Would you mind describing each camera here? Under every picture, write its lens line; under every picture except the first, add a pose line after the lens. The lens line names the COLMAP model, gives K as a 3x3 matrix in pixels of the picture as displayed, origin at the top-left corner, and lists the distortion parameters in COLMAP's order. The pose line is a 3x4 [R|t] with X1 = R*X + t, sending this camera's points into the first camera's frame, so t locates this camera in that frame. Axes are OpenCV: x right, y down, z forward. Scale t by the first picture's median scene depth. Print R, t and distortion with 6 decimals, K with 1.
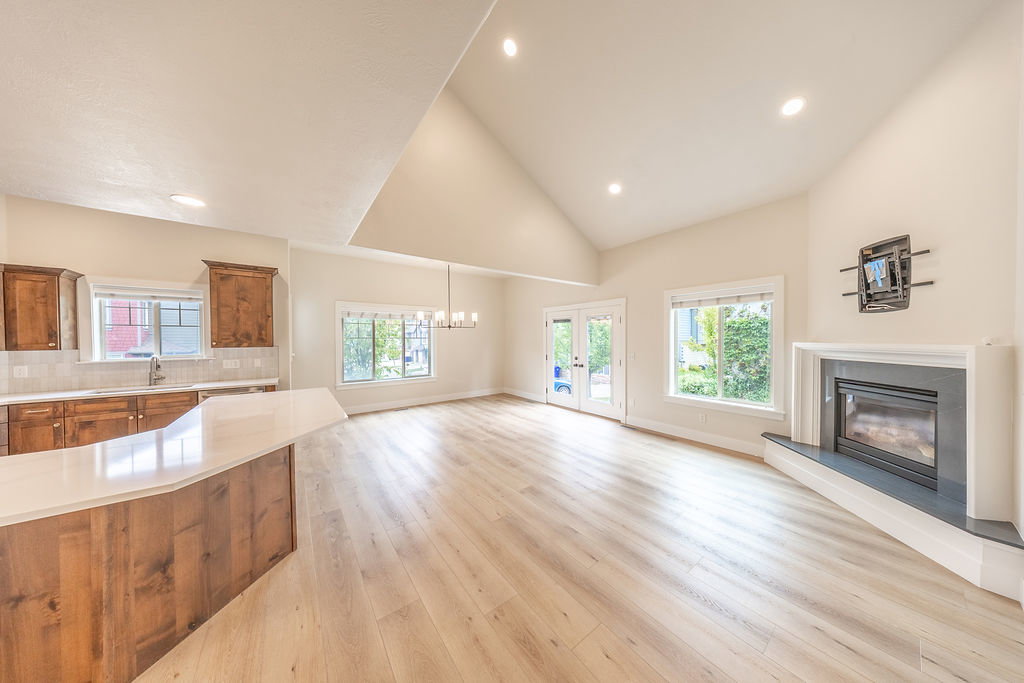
lens RADIAL K [[297.3, 0, 509.1], [0, 297.3, 343.9], [0, 0, 1]] dist [0.004603, 0.000120]
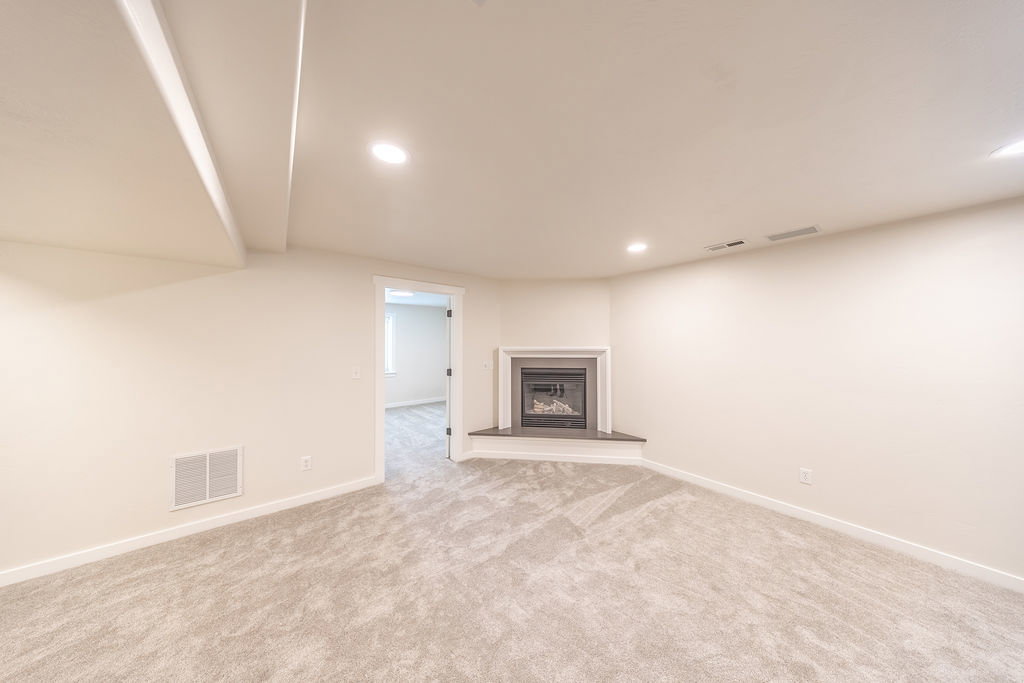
lens RADIAL K [[297.3, 0, 513.4], [0, 297.3, 344.7], [0, 0, 1]] dist [0.004603, 0.000120]
pose [[-0.046215, 0.005250, 0.998918, -0.141621], [0.009285, 0.999945, -0.004826, 0.017421], [-0.998888, 0.009052, -0.046261, 0.945576]]
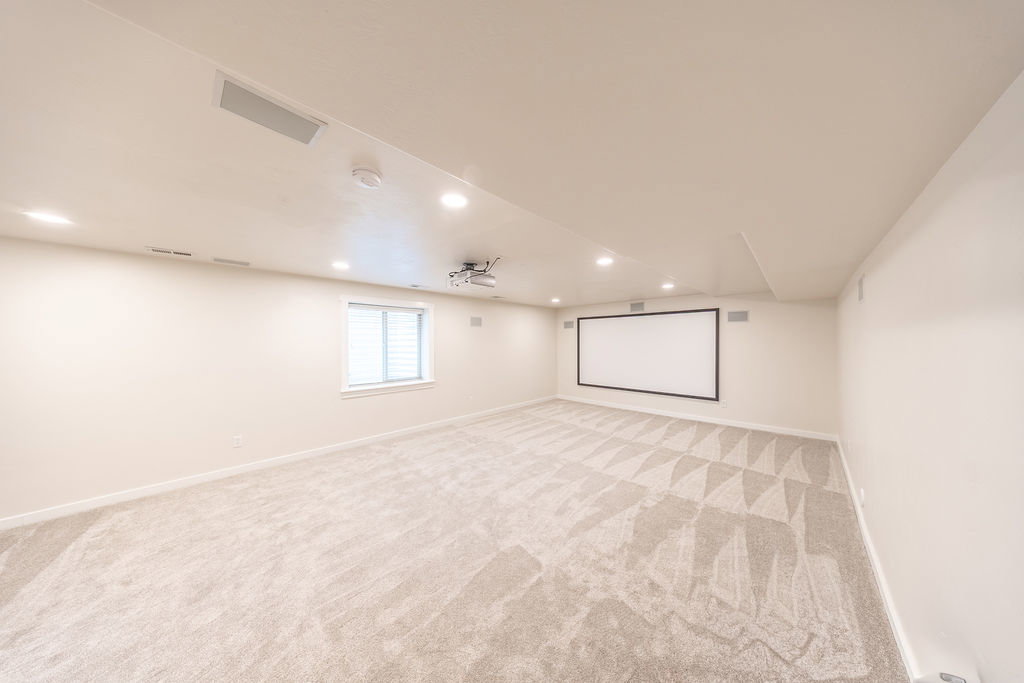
lens RADIAL K [[297.3, 0, 514.4], [0, 297.3, 344.1], [0, 0, 1]] dist [0.004603, 0.000120]
pose [[-0.984105, 0.010995, -0.177245, -0.172911], [0.008746, 0.999871, 0.013463, 0.012628], [0.177370, 0.011699, -0.984075, 1.323470]]
